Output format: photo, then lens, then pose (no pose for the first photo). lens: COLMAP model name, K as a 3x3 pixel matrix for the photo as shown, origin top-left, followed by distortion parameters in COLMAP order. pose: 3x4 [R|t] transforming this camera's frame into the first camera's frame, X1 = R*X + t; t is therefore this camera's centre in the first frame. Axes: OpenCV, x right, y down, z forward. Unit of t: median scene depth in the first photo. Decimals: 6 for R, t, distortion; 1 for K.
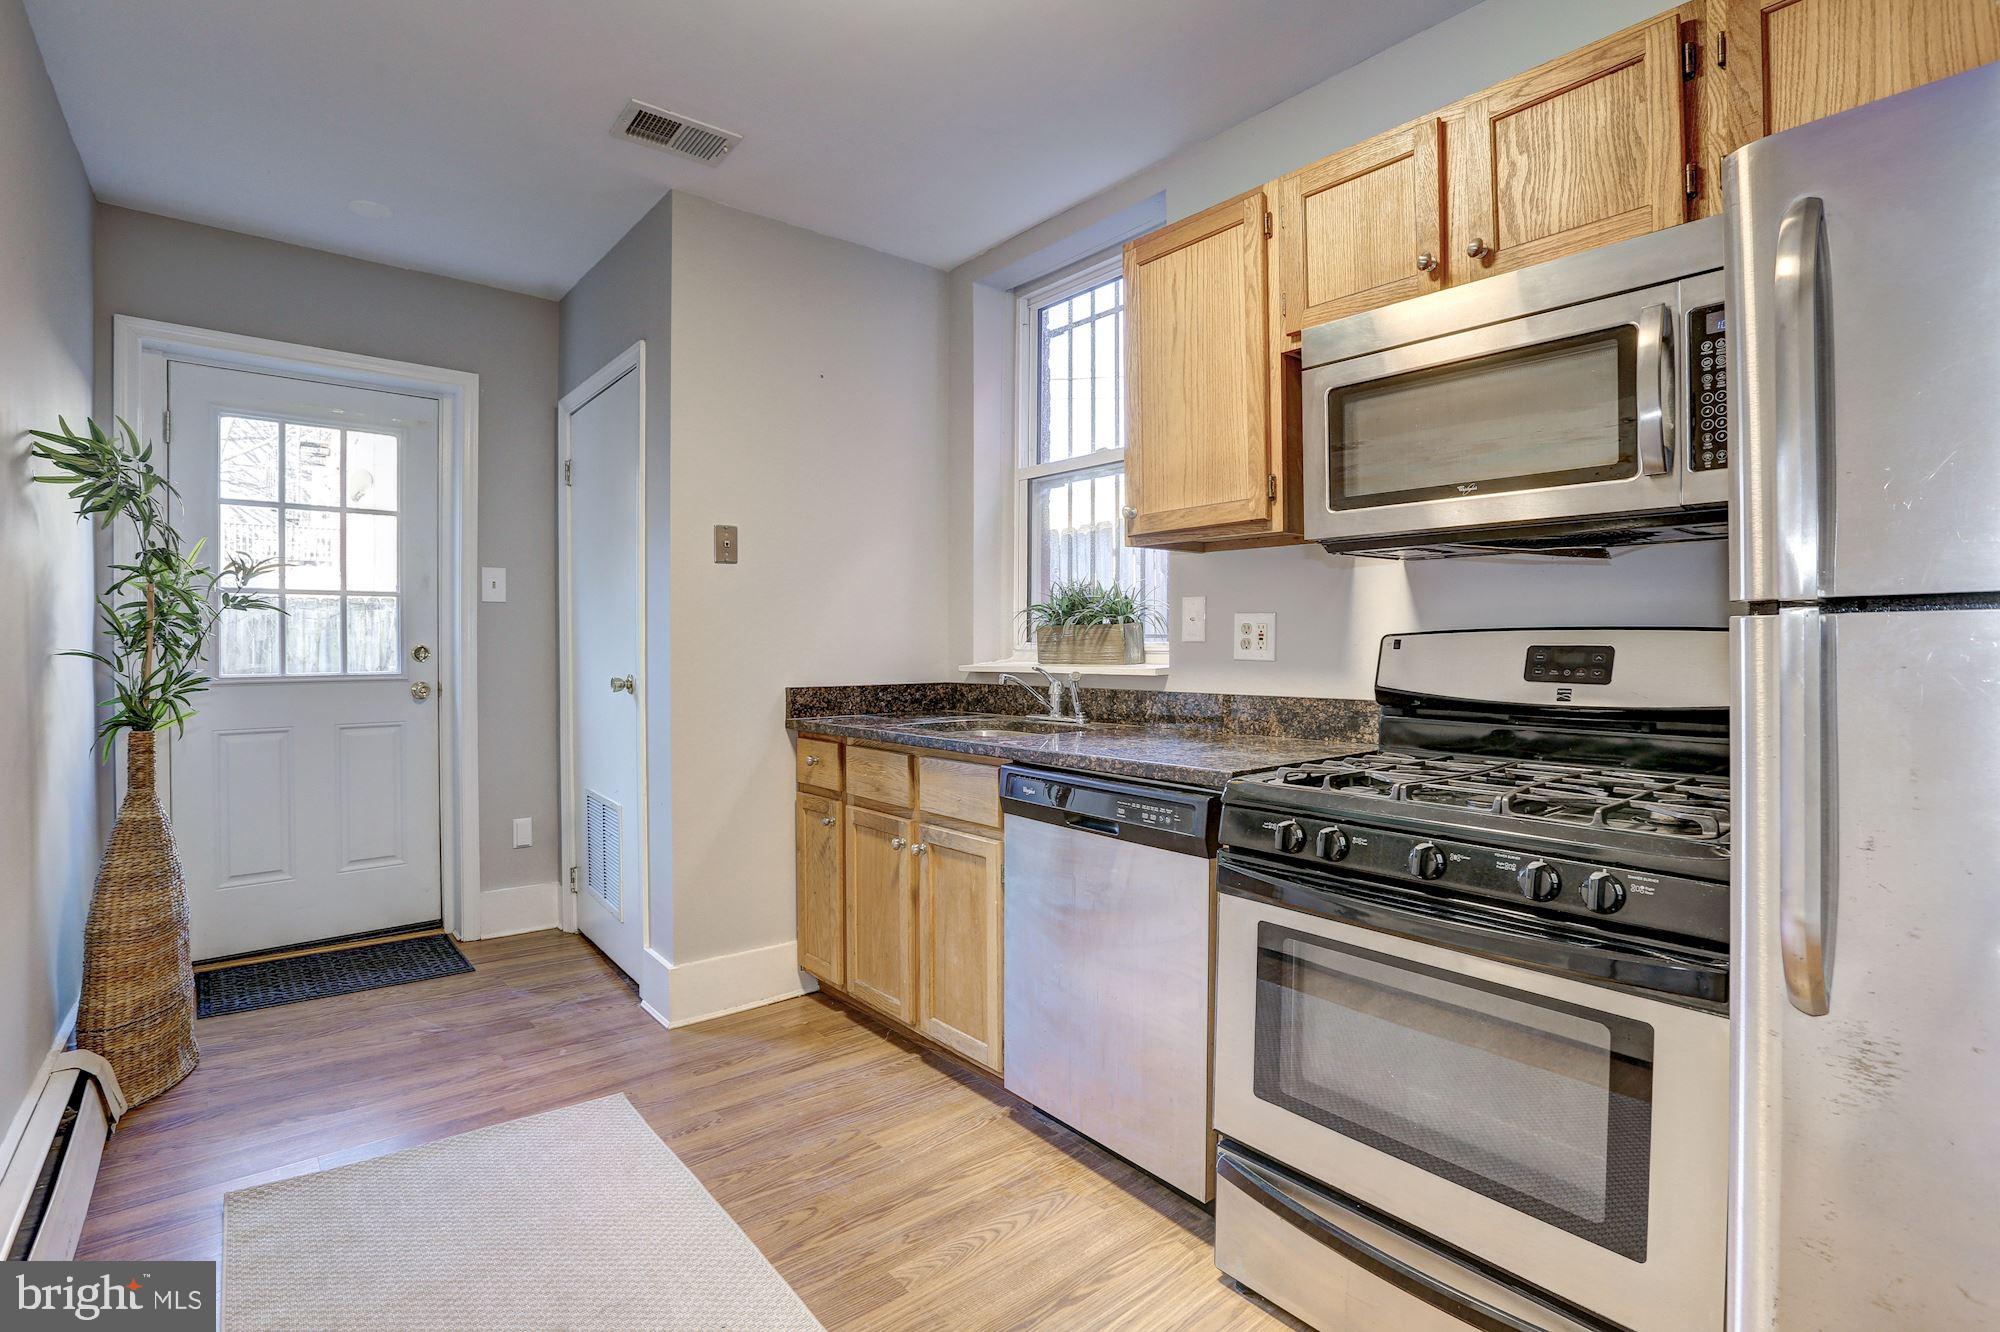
lens RADIAL K [[982.2, 0, 1000.6], [0, 982.2, 654.6], [0, 0, 1]] dist [0.017462, 0.000181]
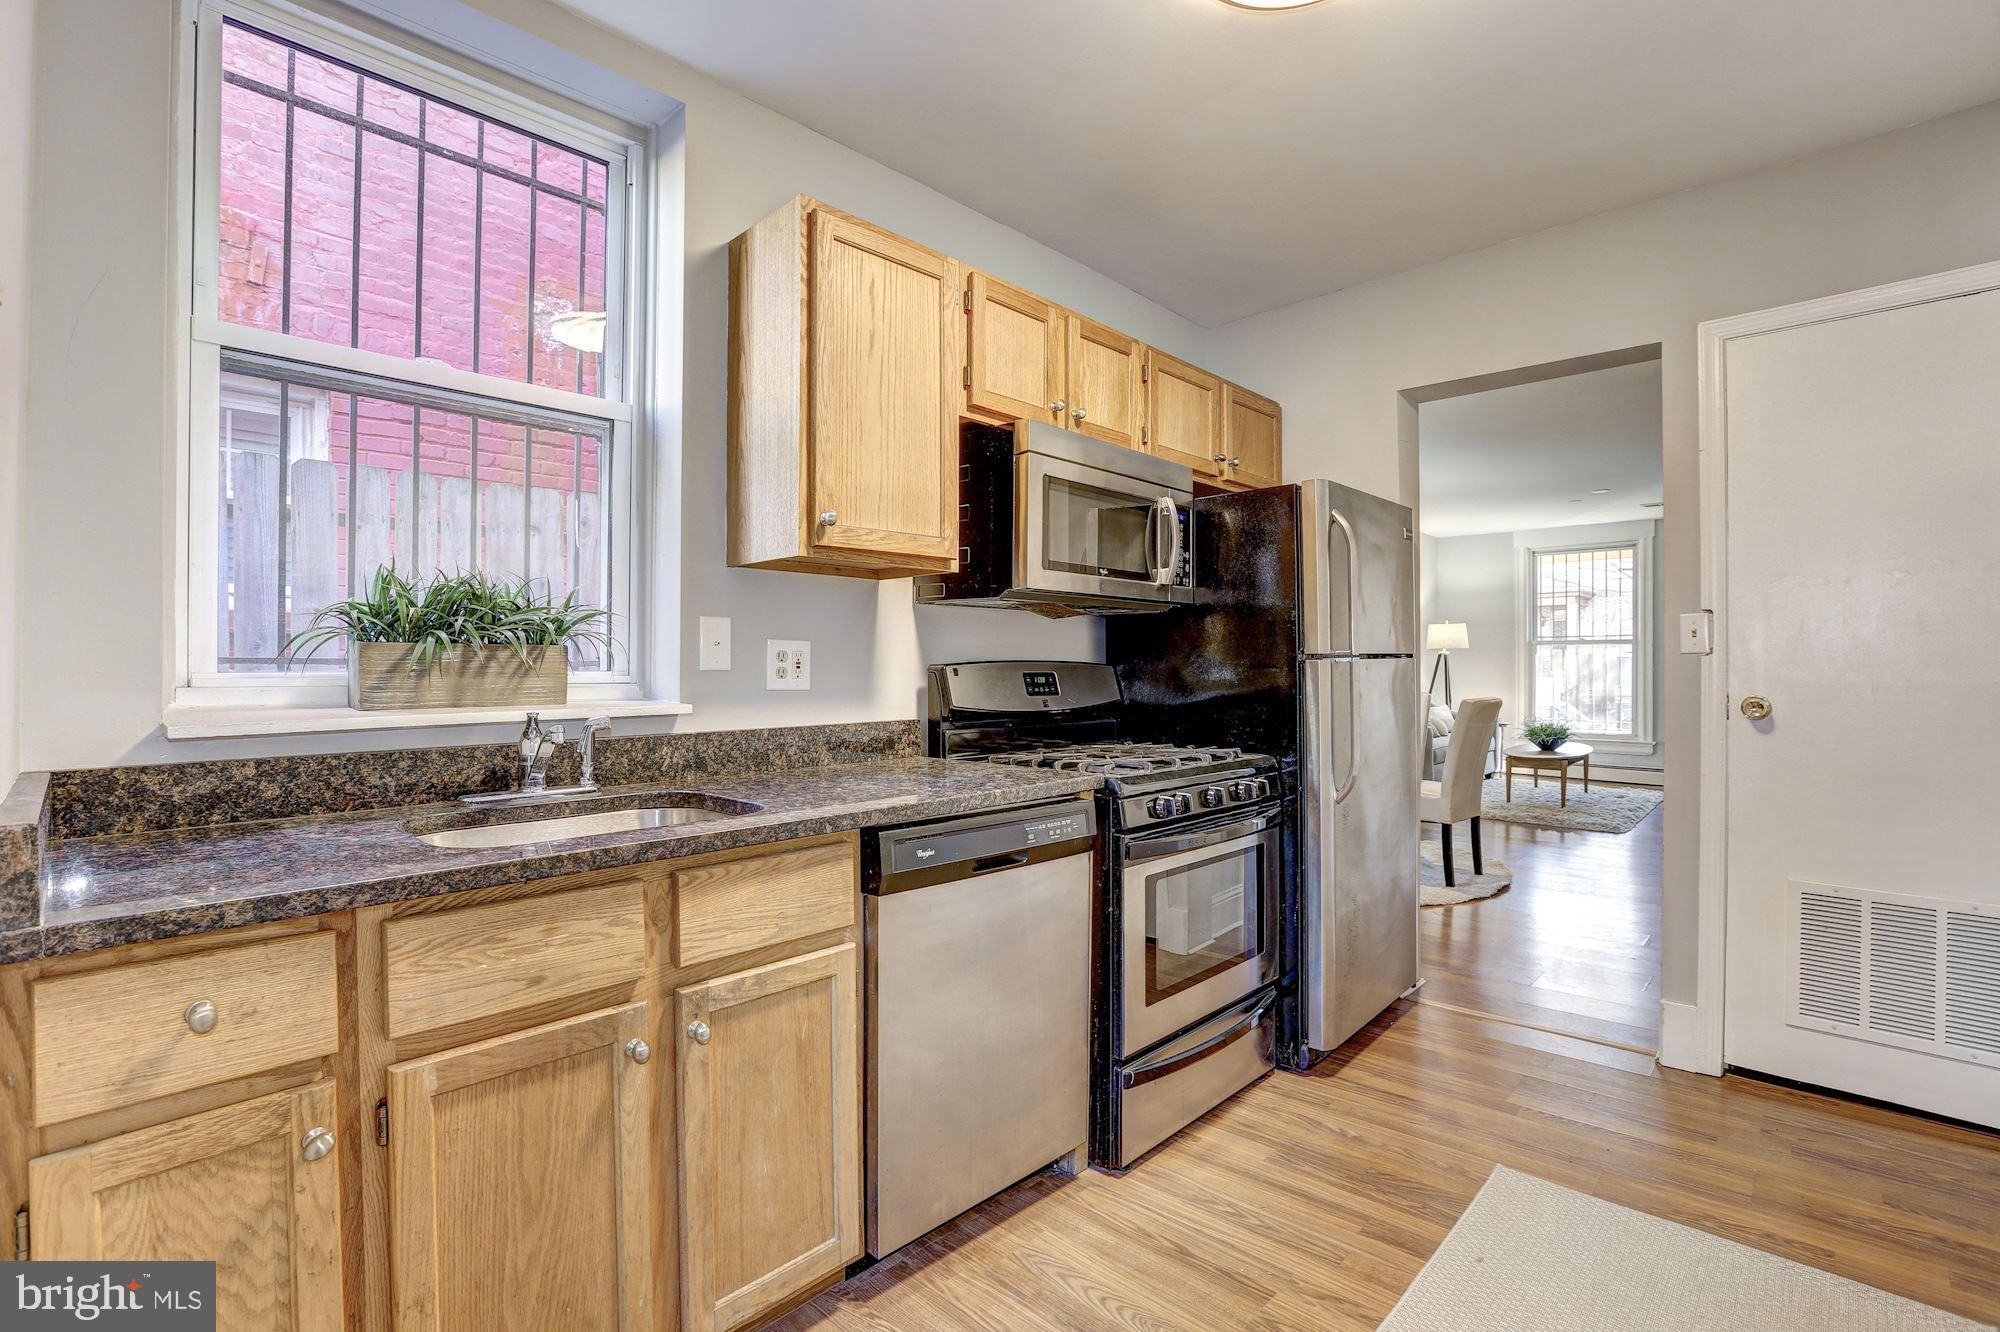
lens RADIAL K [[955.7, 0, 1004.1], [0, 955.7, 671.2], [0, 0, 1]] dist [-0.011552, 0.010848]
pose [[-0.111042, -0.000061, 0.993816, -0.675705], [0.016667, 0.999859, 0.001924, -0.010702], [-0.993676, 0.016778, -0.111025, 0.897205]]
